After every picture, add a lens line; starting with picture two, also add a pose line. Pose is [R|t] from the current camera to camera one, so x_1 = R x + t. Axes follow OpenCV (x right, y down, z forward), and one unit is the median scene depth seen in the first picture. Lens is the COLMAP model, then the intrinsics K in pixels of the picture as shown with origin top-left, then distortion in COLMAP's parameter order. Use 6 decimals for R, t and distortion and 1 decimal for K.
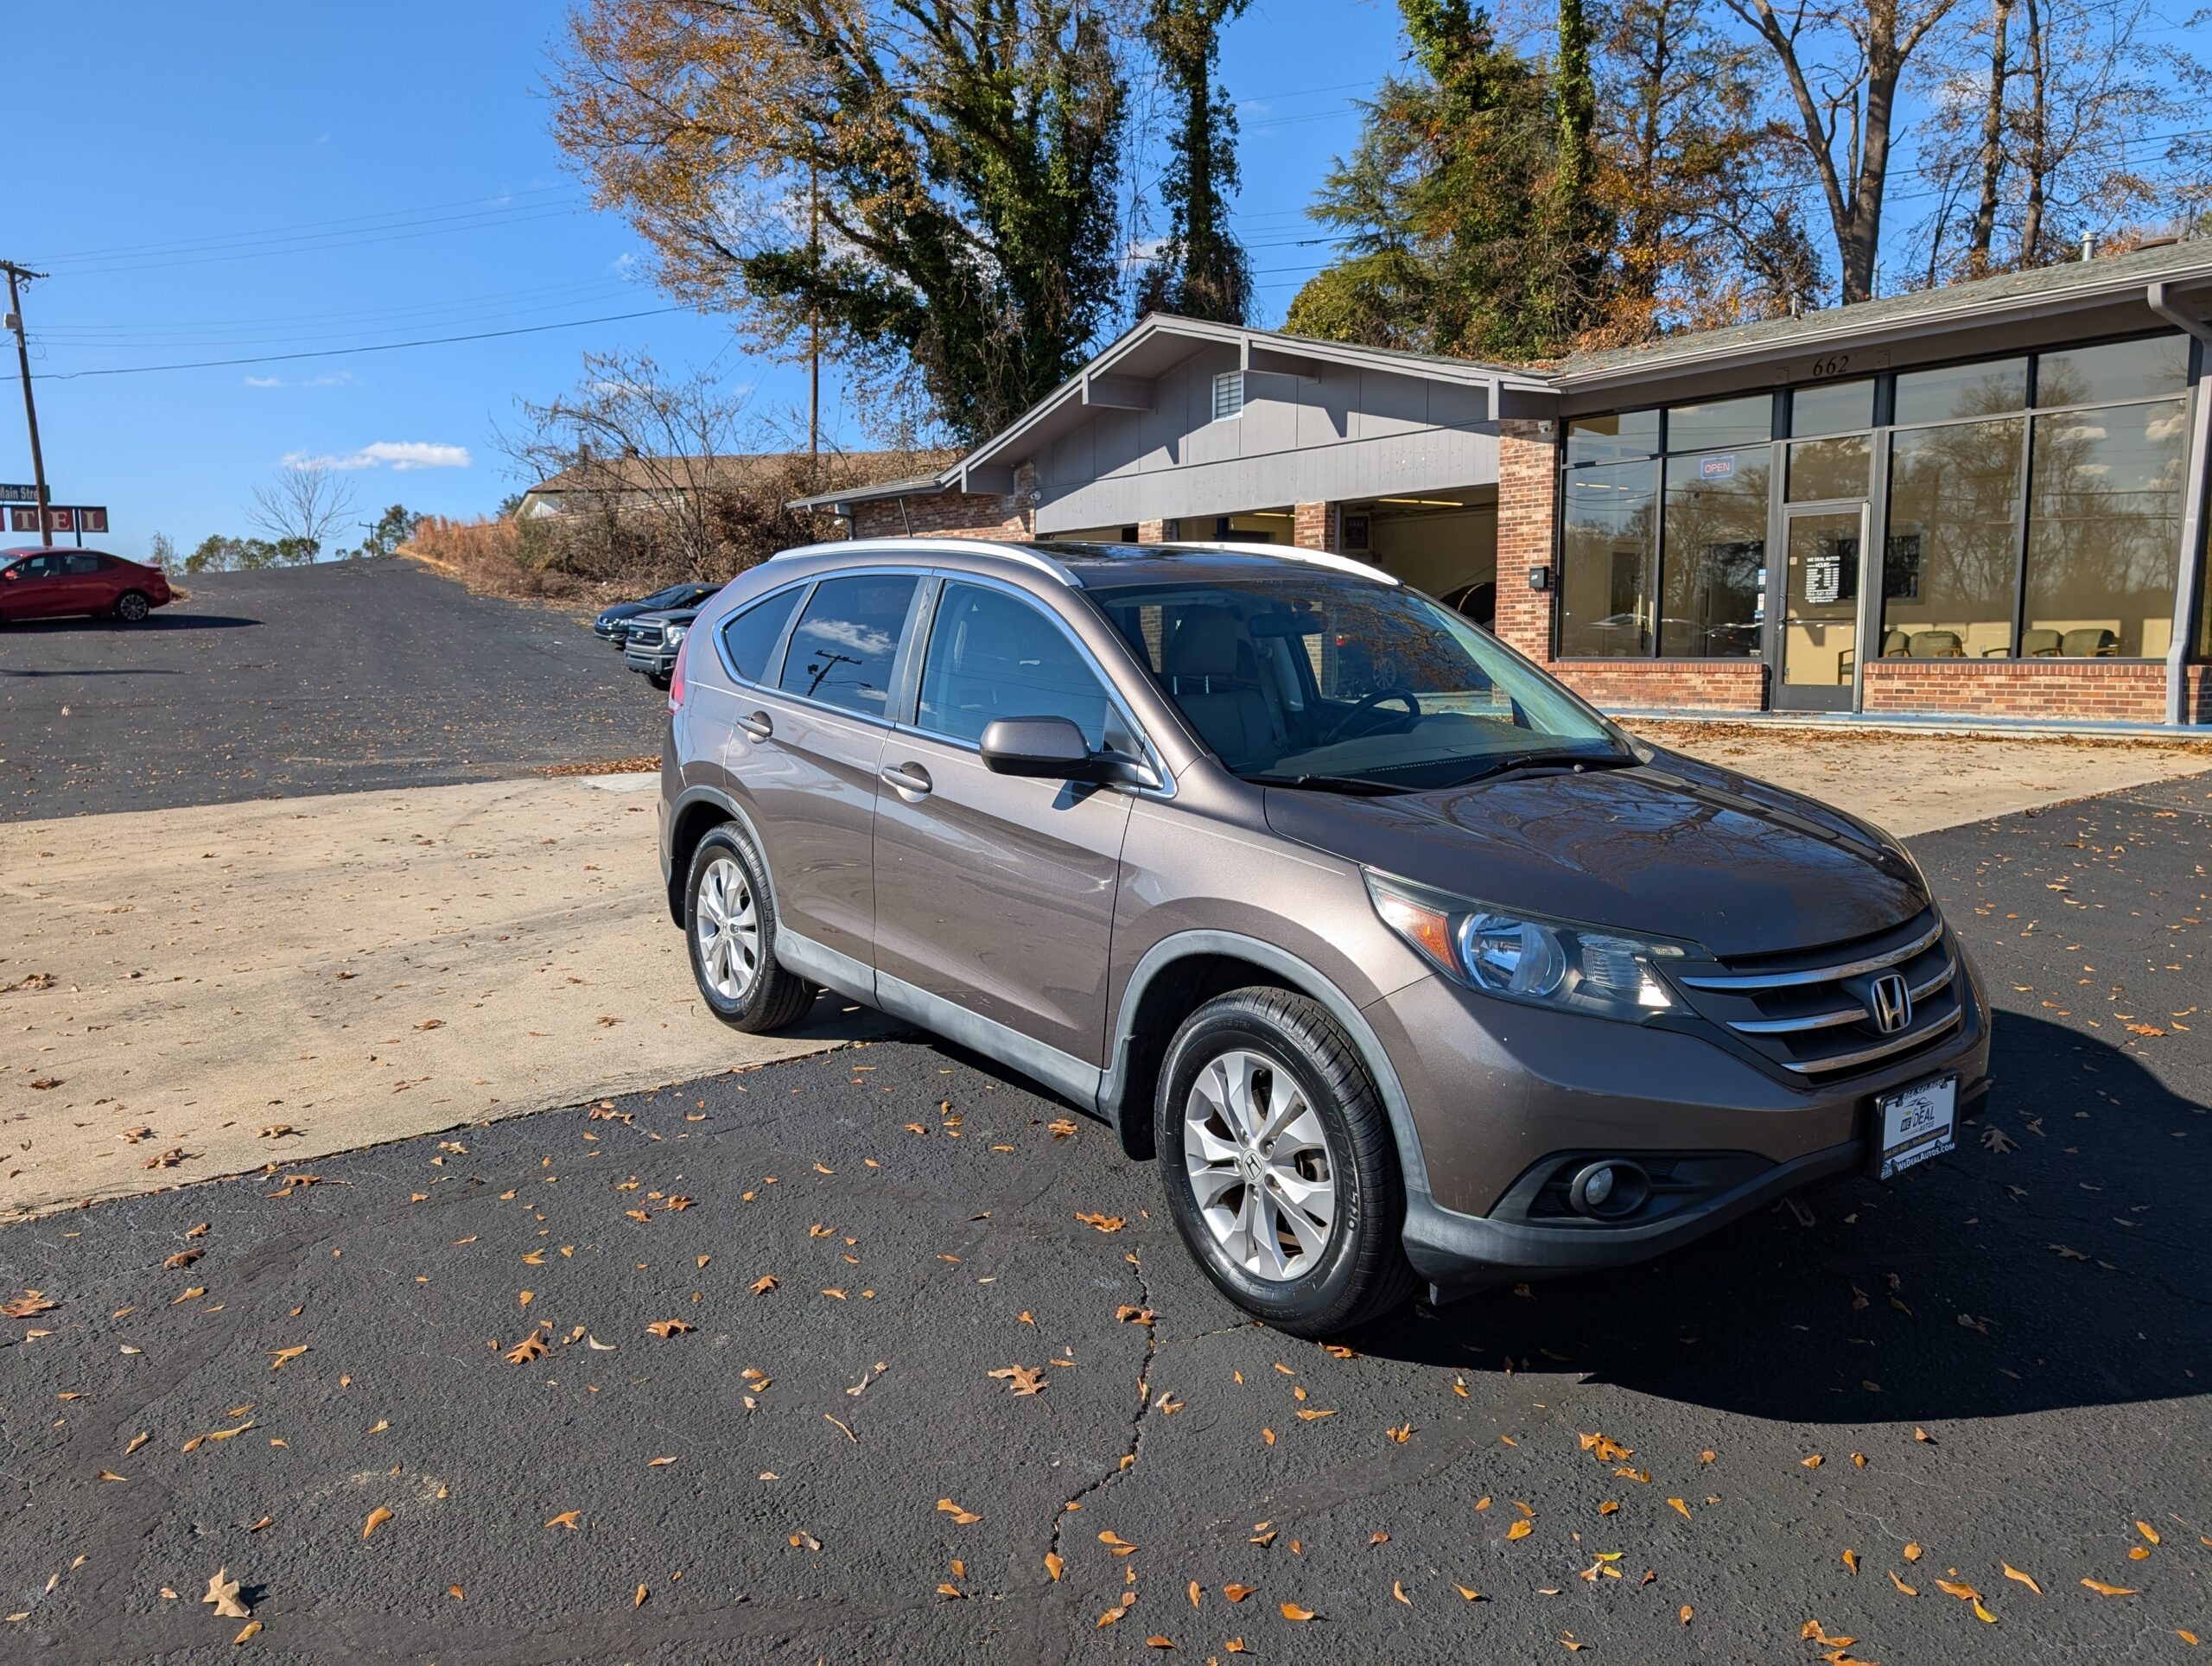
lens RADIAL K [[1588.2, 0, 1096.4], [0, 1588.2, 820.1], [0, 0, 1]] dist [0.014298, -0.015917]
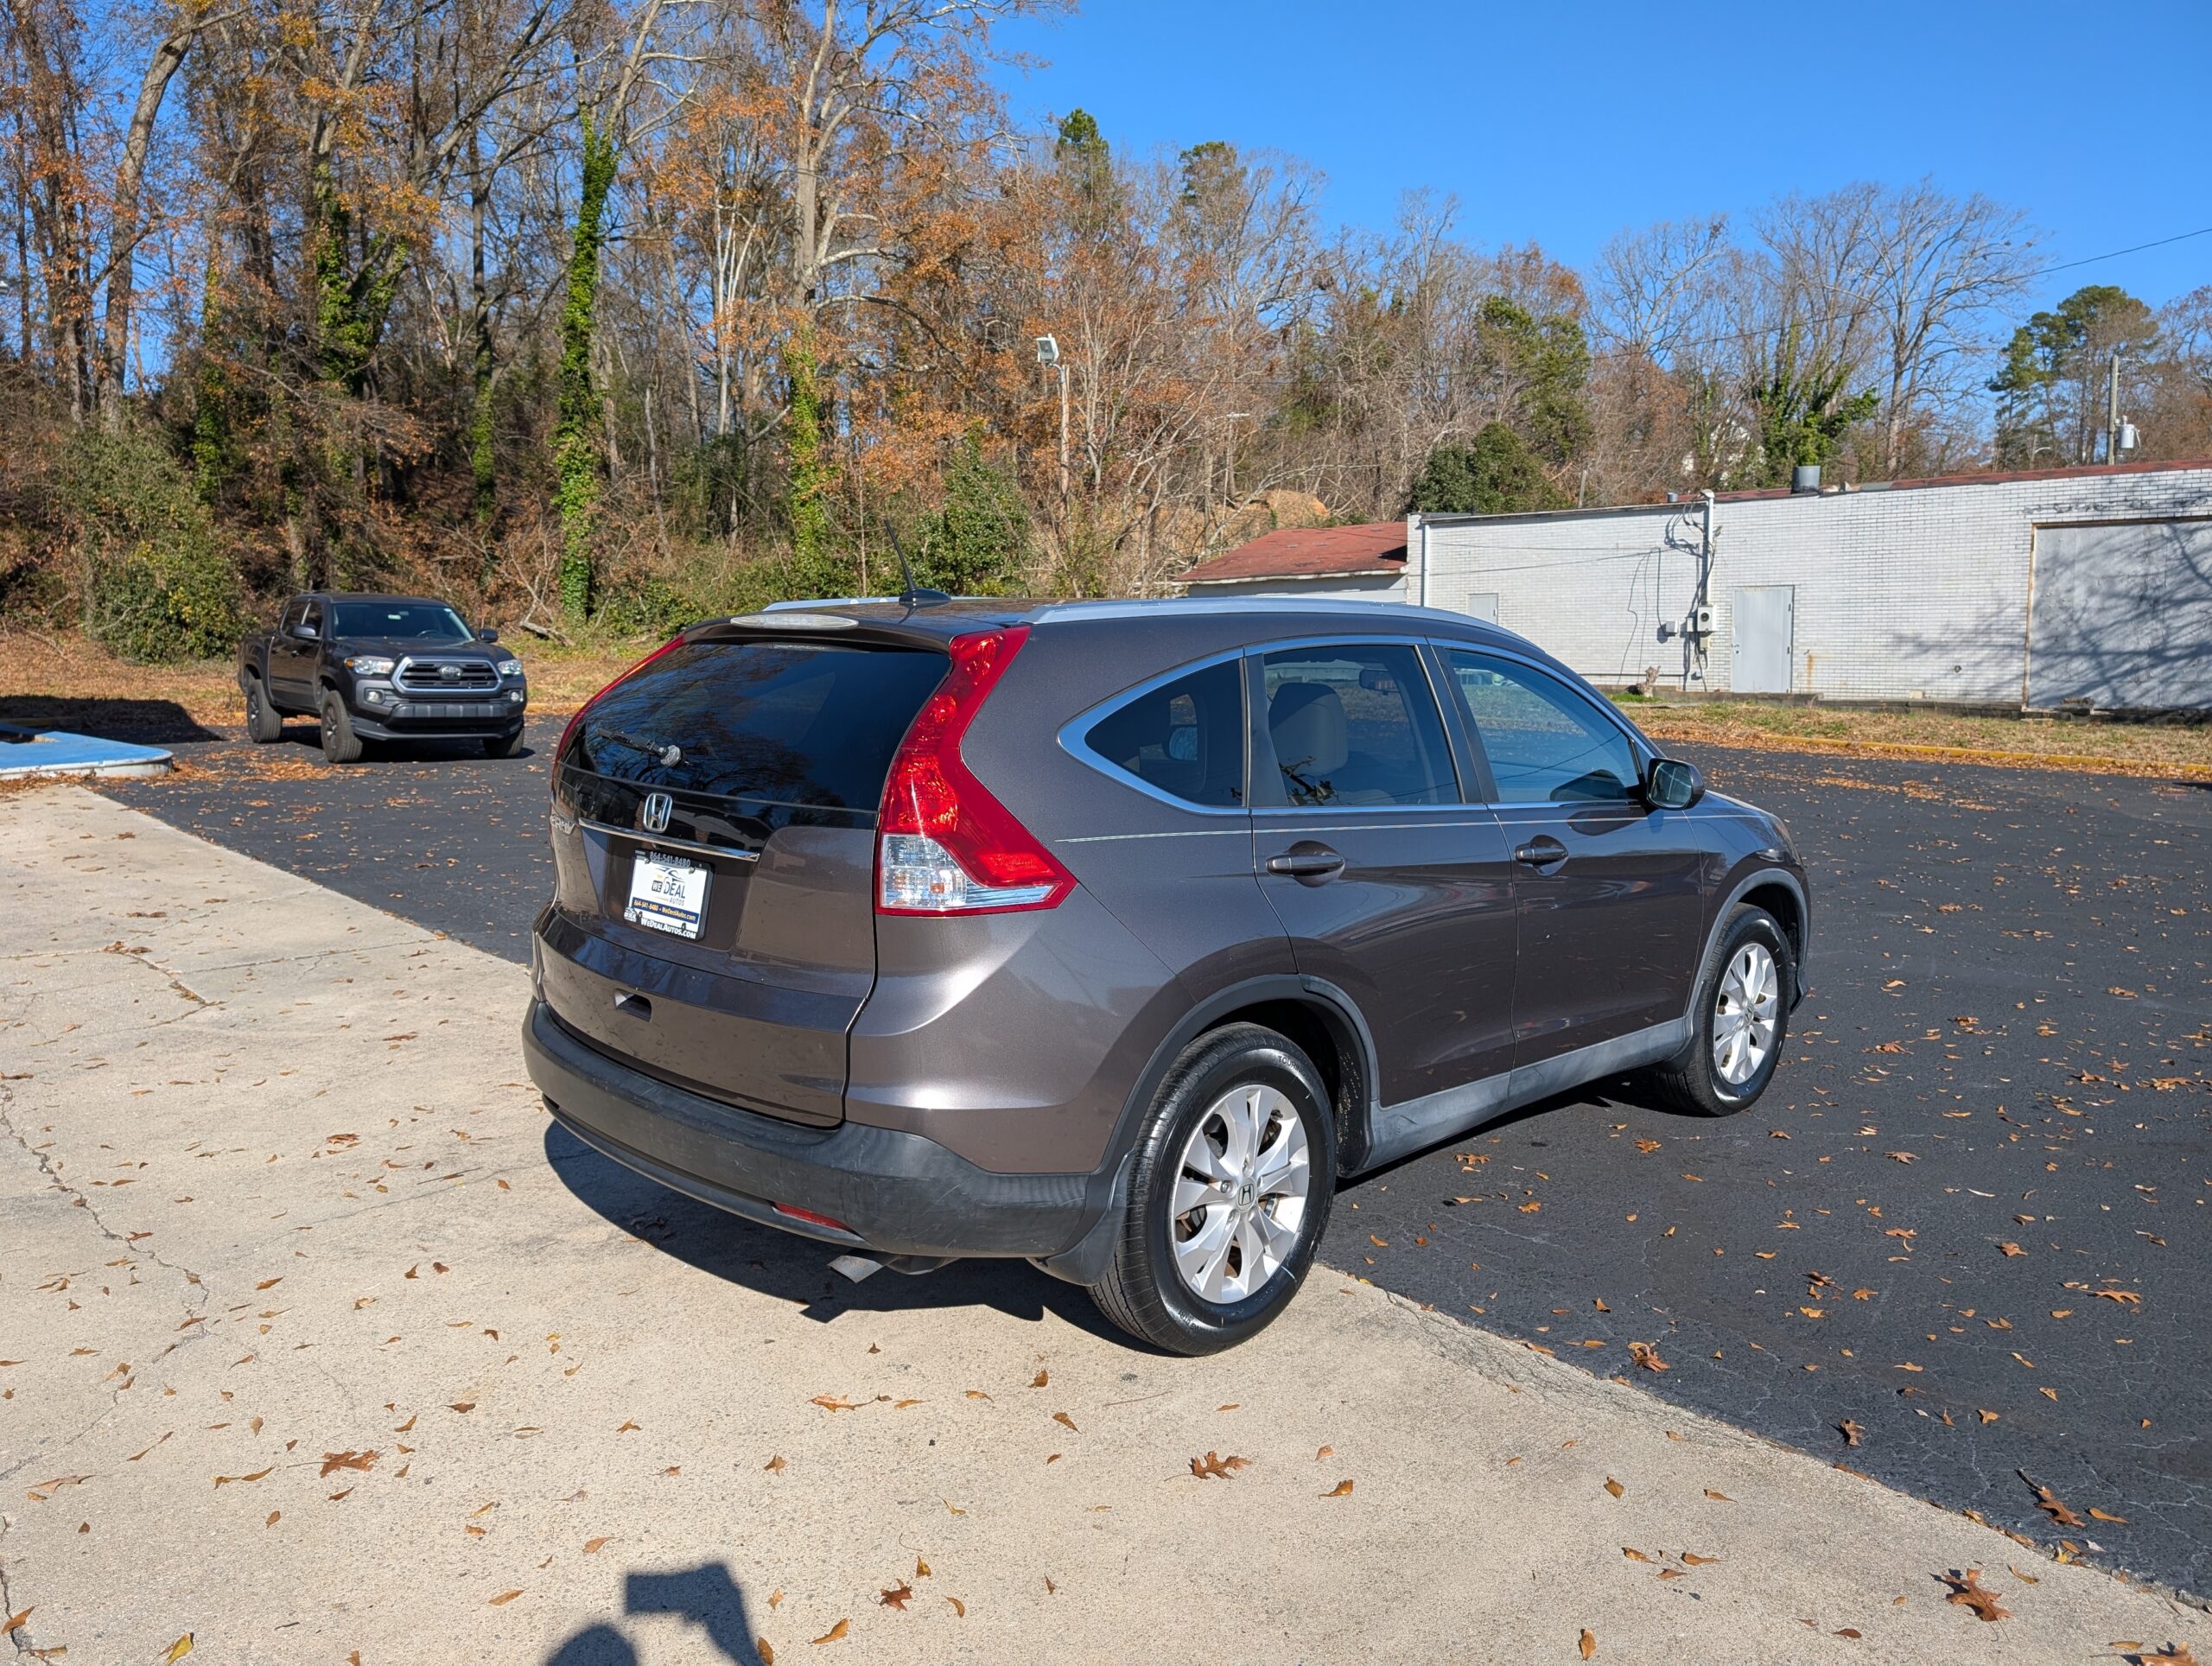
lens RADIAL K [[1588.2, 0, 1073.4], [0, 1588.2, 831.8], [0, 0, 1]] dist [0.014298, -0.015917]
pose [[-0.131756, -0.132620, 0.982371, -0.229982], [0.133516, 0.979606, 0.150154, -0.049878], [-0.982249, 0.150946, -0.111362, 0.305828]]
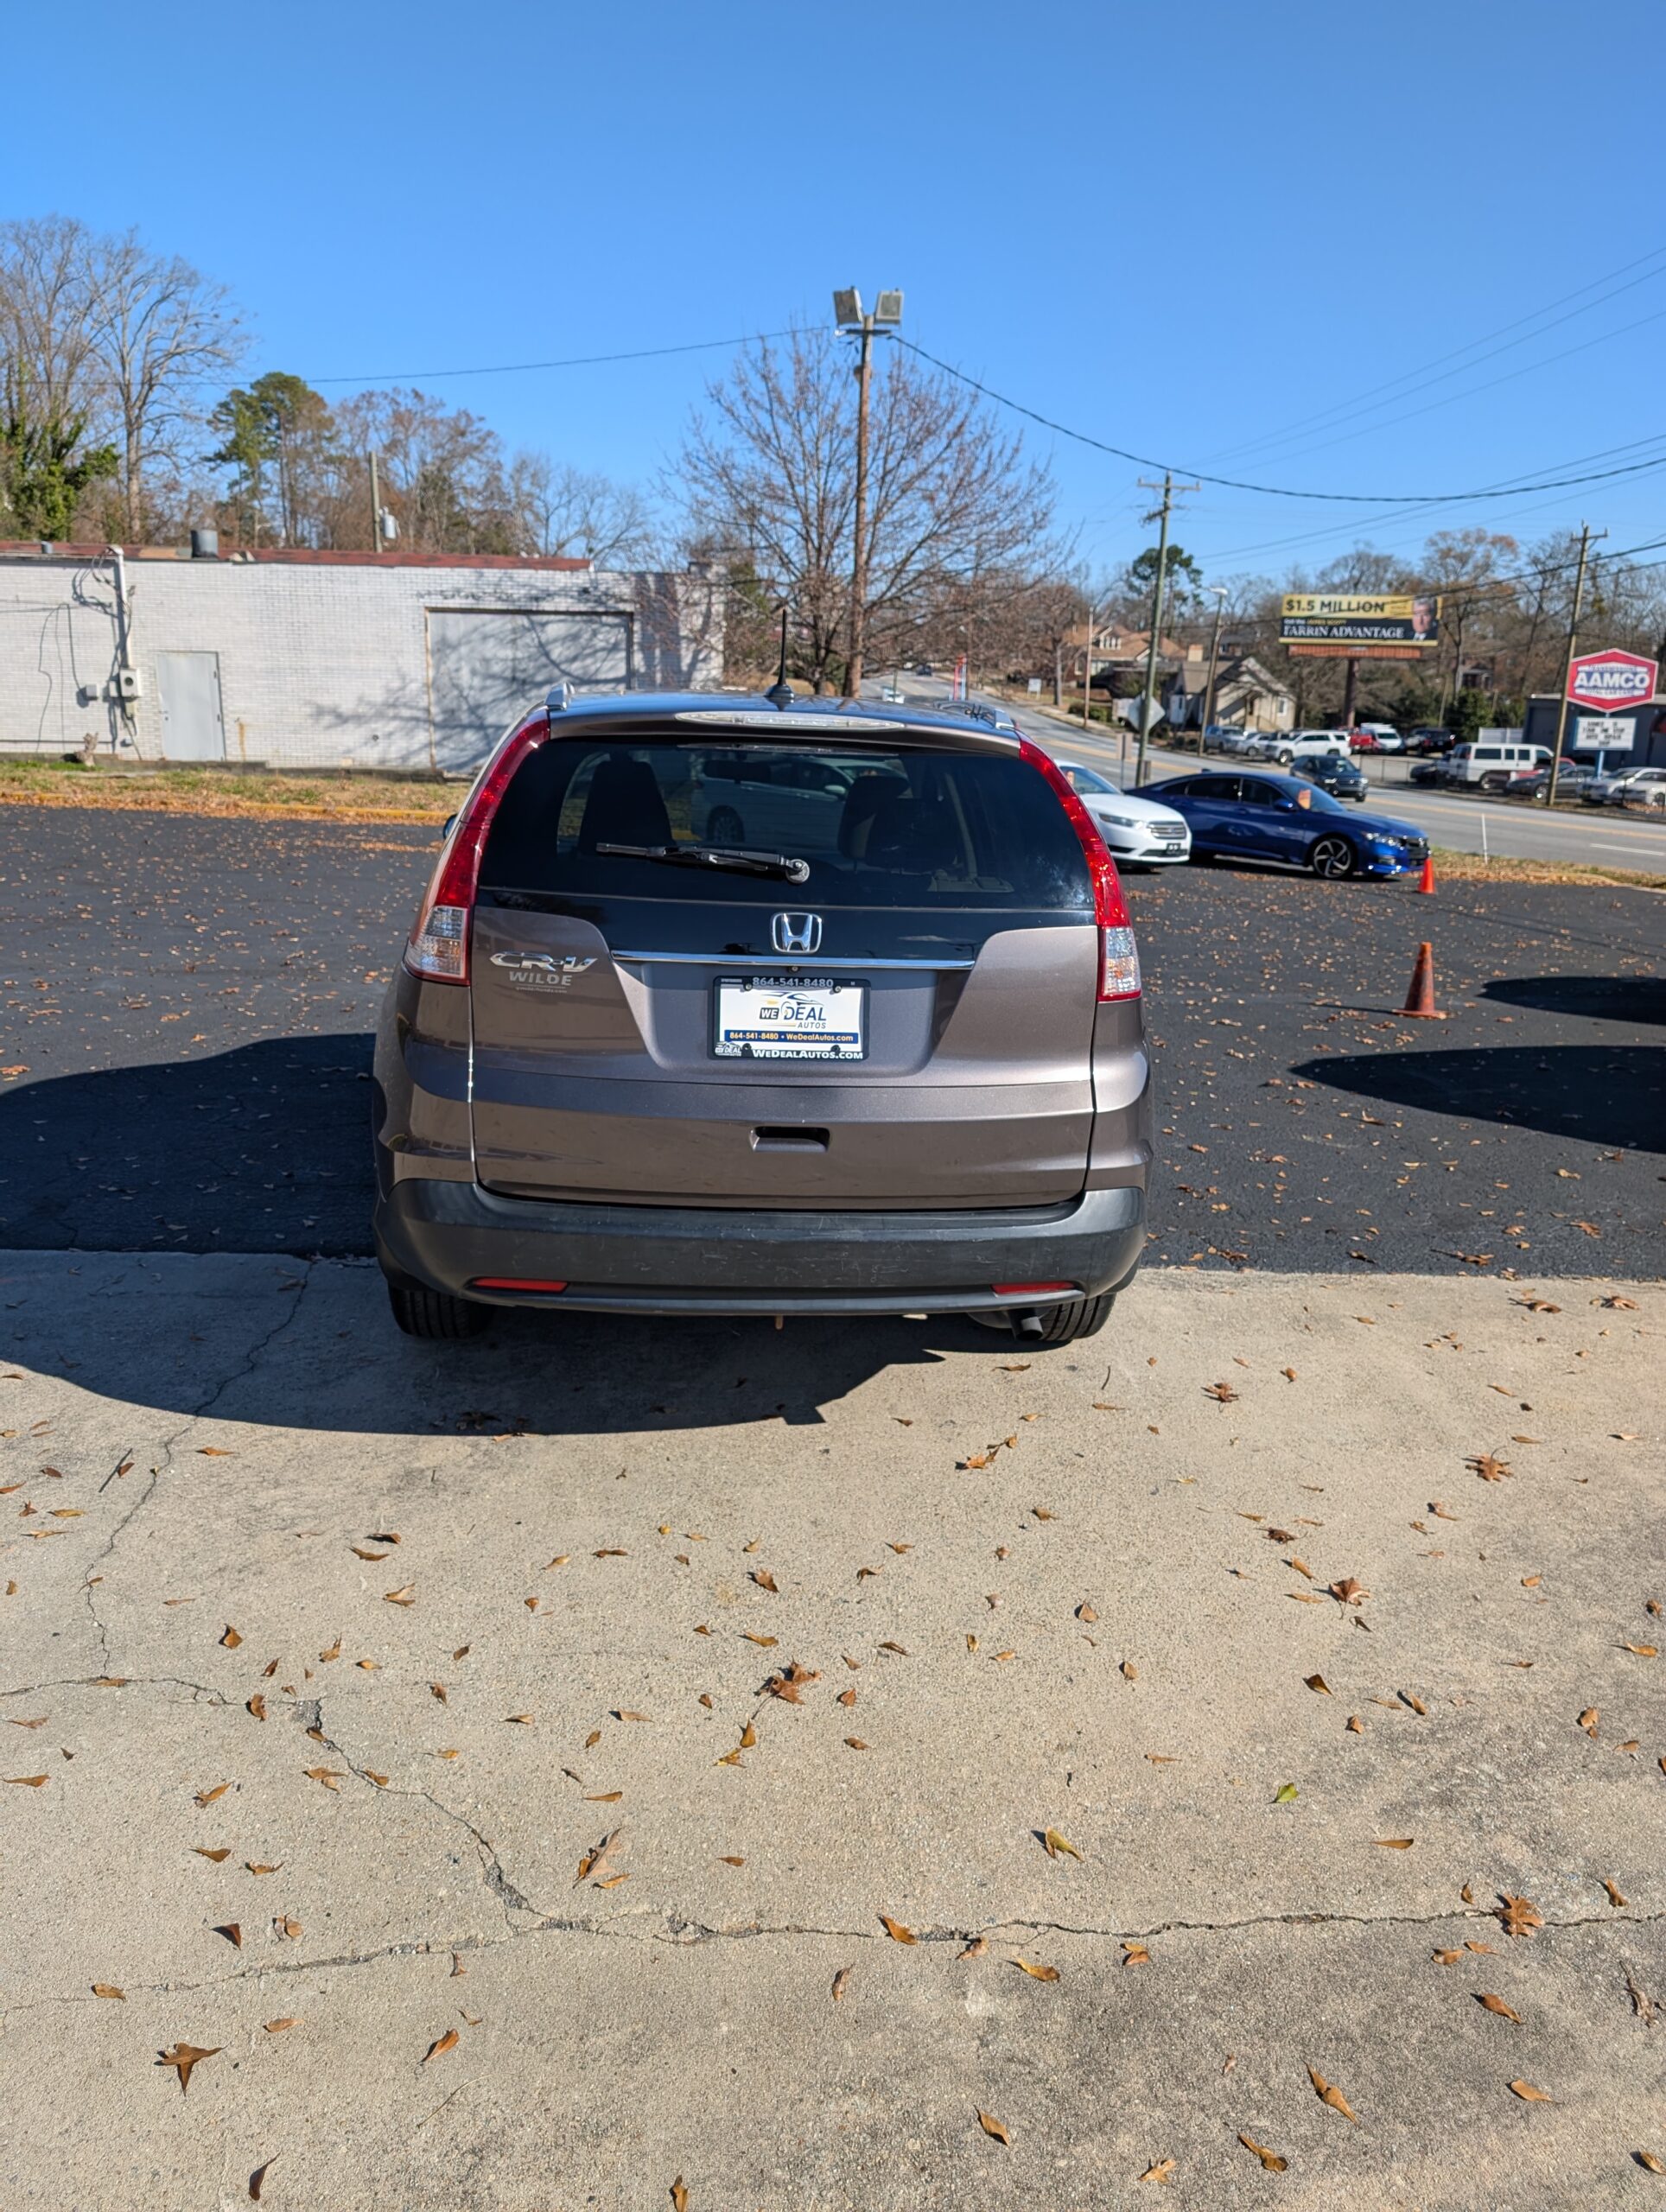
lens RADIAL K [[1588.2, 0, 832.0], [0, 1588.2, 1086.2], [0, 0, 1]] dist [0.014298, -0.015917]
pose [[-0.851167, -0.151047, 0.502691, -0.141325], [0.035949, 0.938676, 0.342920, -0.072194], [-0.523662, 0.309954, -0.793541, 0.459483]]
